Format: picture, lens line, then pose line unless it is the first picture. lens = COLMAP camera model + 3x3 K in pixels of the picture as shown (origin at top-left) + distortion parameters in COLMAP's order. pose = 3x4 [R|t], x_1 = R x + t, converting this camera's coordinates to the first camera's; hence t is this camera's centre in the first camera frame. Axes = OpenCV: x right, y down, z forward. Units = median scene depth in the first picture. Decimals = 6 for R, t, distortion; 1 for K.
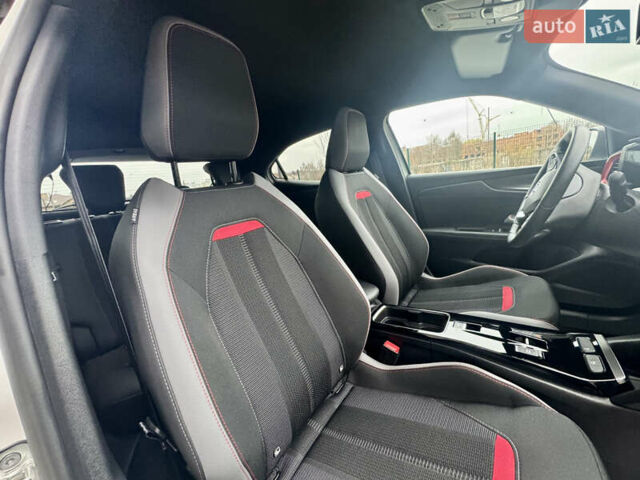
lens RADIAL K [[253.7, 0, 318.8], [0, 253.7, 241.0], [0, 0, 1]] dist [-0.003159, 0.000177]
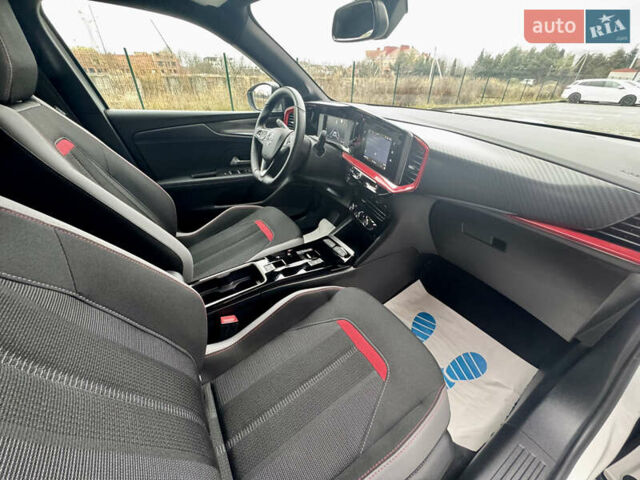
lens RADIAL K [[253.4, 0, 316.3], [0, 253.4, 241.1], [0, 0, 1]] dist [-0.002224, -0.001187]
pose [[0.386683, -0.374364, 0.842810, -0.221707], [0.146366, 0.927229, 0.344709, -0.111062], [-0.910524, -0.009934, 0.413338, 0.238267]]
